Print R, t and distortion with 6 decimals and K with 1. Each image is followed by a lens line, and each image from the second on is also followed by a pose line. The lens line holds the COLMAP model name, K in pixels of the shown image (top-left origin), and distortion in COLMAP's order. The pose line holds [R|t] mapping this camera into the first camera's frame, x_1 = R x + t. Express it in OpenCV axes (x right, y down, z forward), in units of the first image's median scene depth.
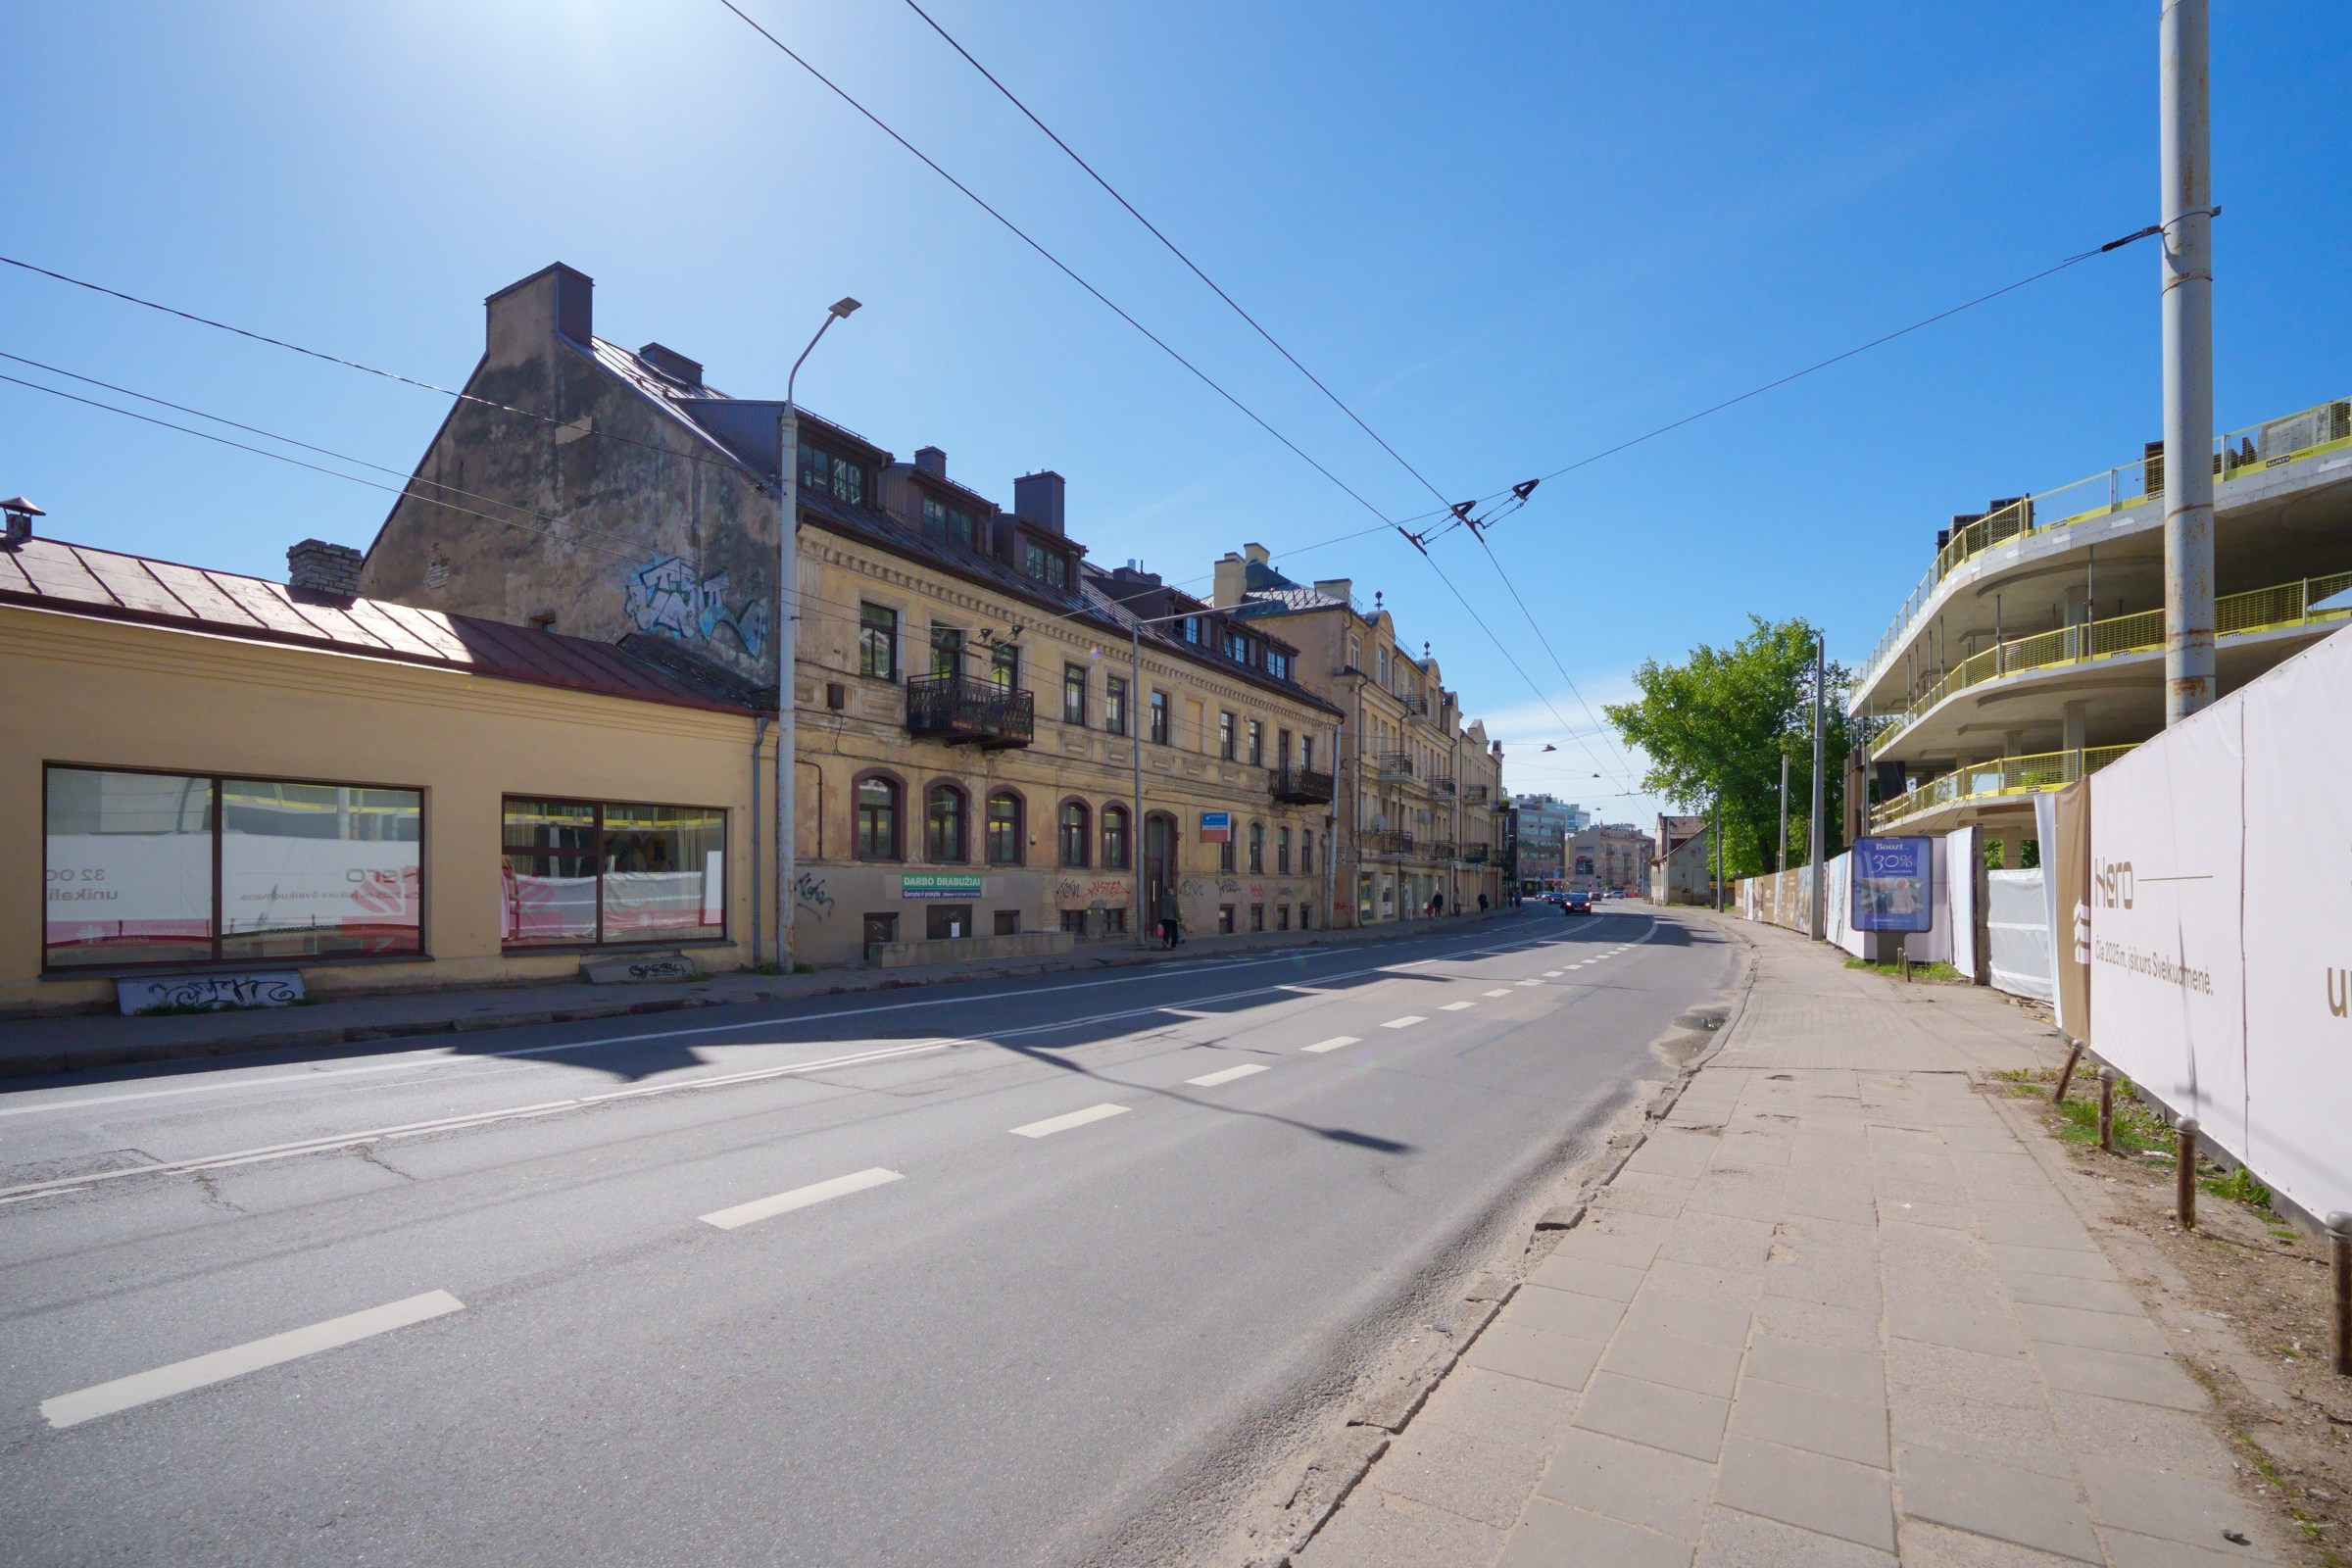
lens RADIAL K [[1012.2, 0, 1167.1], [0, 1012.2, 910.0], [0, 0, 1]] dist [-0.000887, -0.000193]
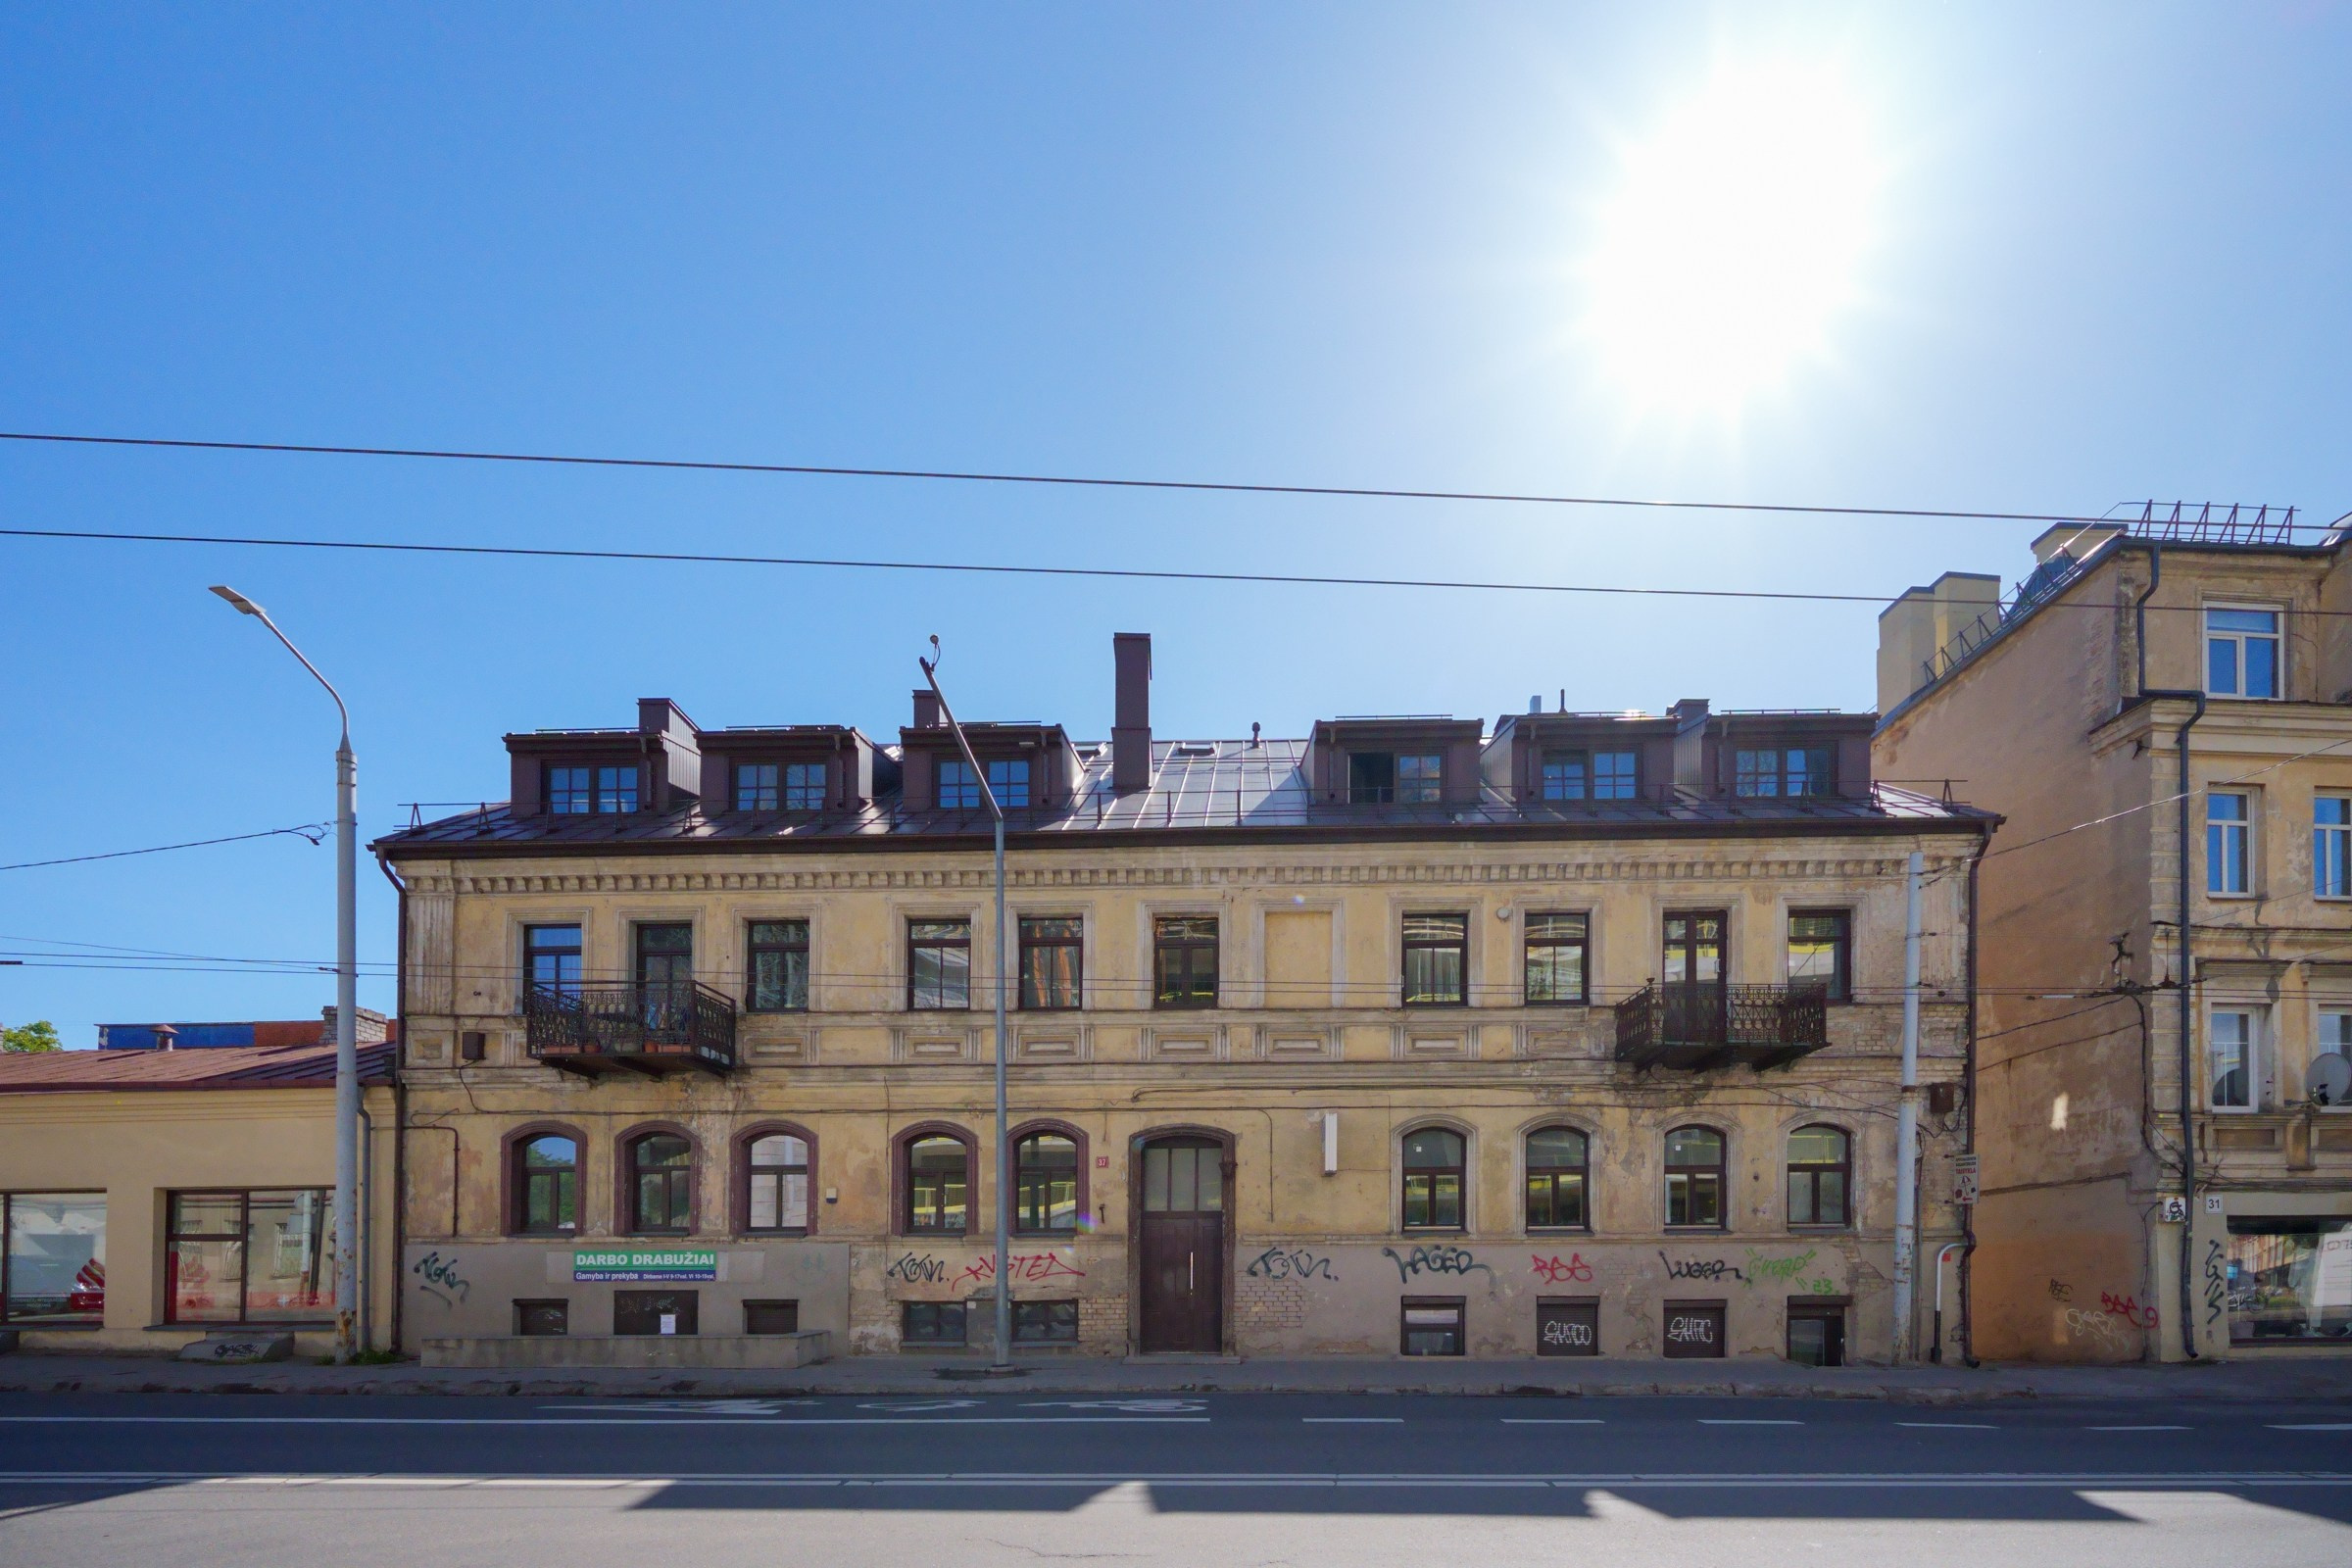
lens RADIAL K [[1013.2, 0, 1176.7], [0, 1013.2, 1256.0], [0, 0, 1]] dist [0.000569, 0.000378]
pose [[0.510365, -0.006464, -0.859933, 0.609426], [-0.013008, 0.999799, -0.015236, -0.023280], [0.859859, 0.018962, 0.510179, 0.916351]]
